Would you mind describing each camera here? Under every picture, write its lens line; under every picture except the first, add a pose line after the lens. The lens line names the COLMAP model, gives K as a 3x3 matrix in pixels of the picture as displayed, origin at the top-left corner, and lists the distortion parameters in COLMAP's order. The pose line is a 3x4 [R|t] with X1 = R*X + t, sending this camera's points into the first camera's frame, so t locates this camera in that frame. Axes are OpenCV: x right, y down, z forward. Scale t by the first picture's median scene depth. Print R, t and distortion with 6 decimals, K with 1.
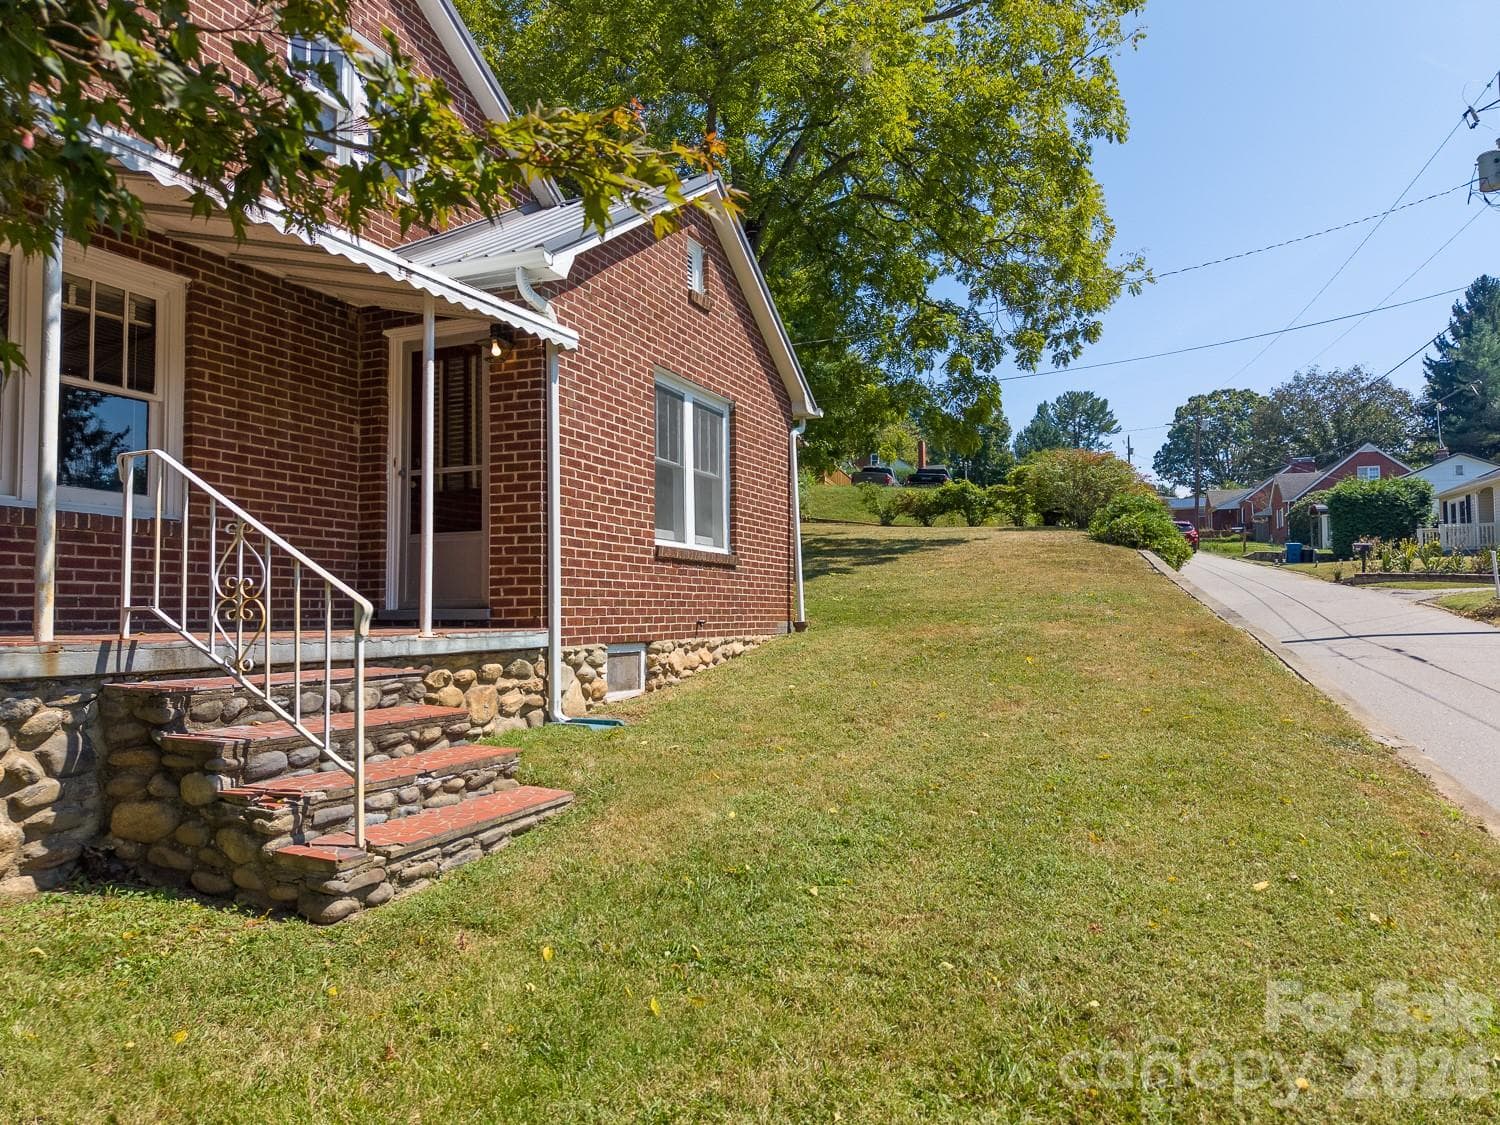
lens RADIAL K [[1002.0, 0, 744.8], [0, 1002.0, 569.9], [0, 0, 1]] dist [0.083901, -0.096127]
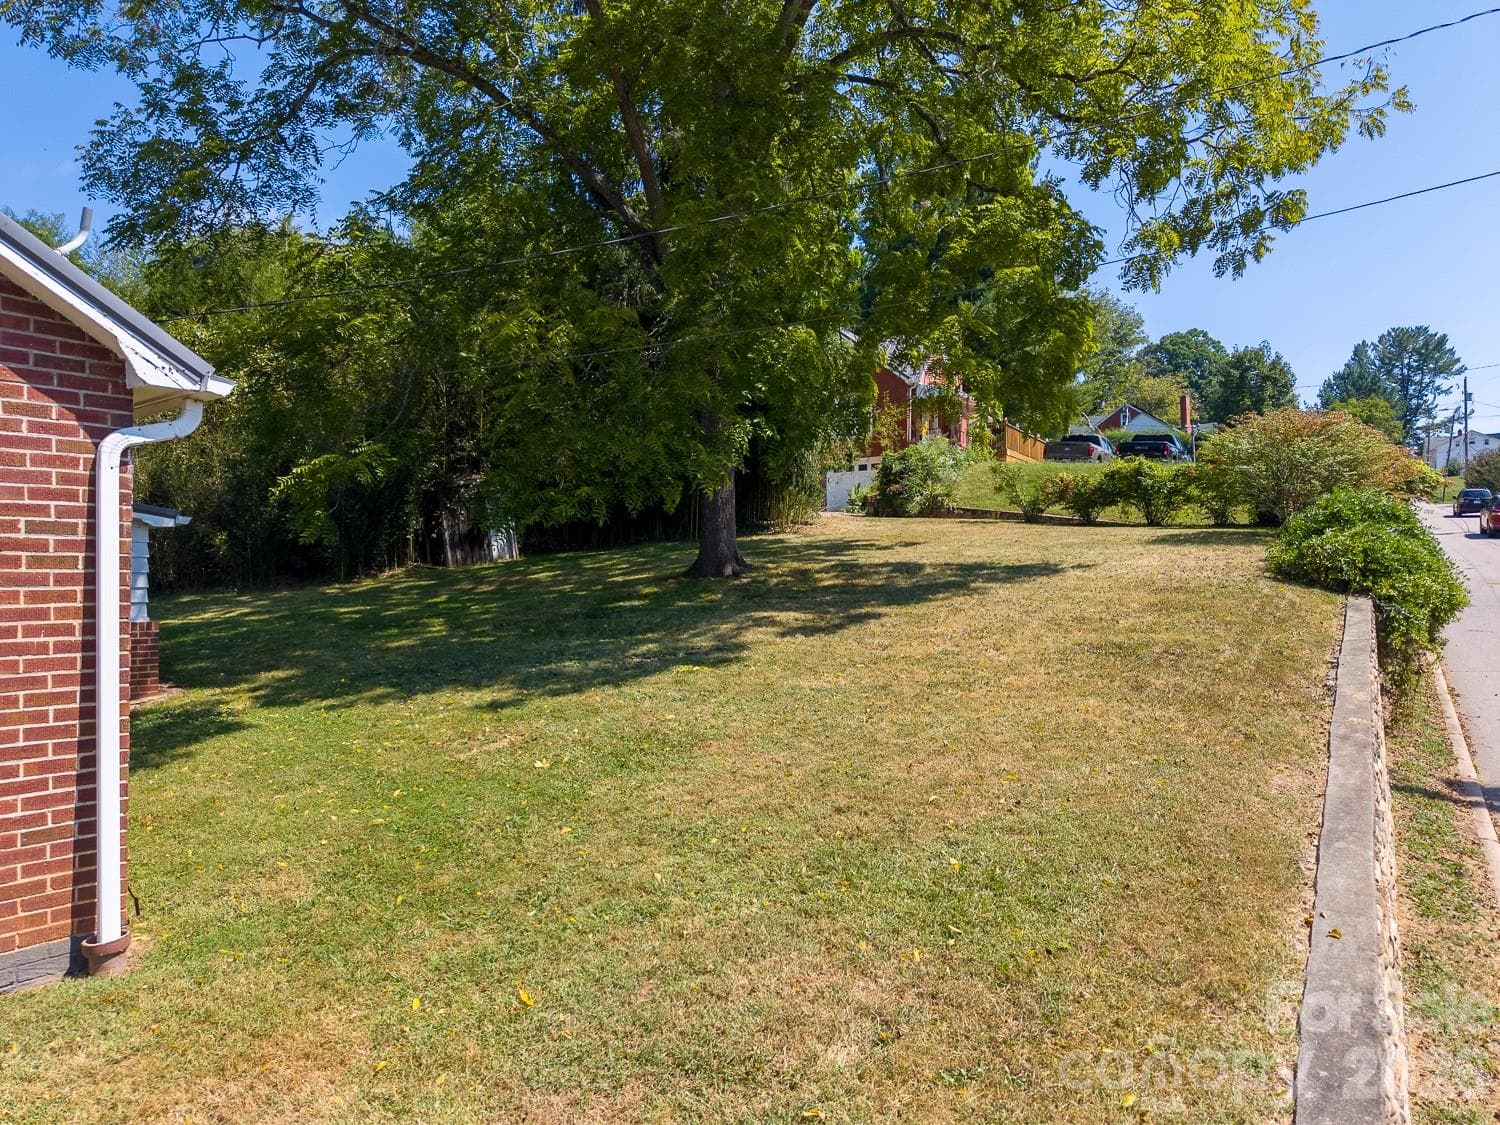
lens RADIAL K [[965.6, 0, 749.2], [0, 965.6, 588.2], [0, 0, 1]] dist [0.109649, -0.083110]
pose [[0.963841, 0.003526, -0.266455, 0.197535], [0.010095, 0.998712, 0.049729, -0.049571], [0.266288, -0.050621, 0.962564, 0.355166]]
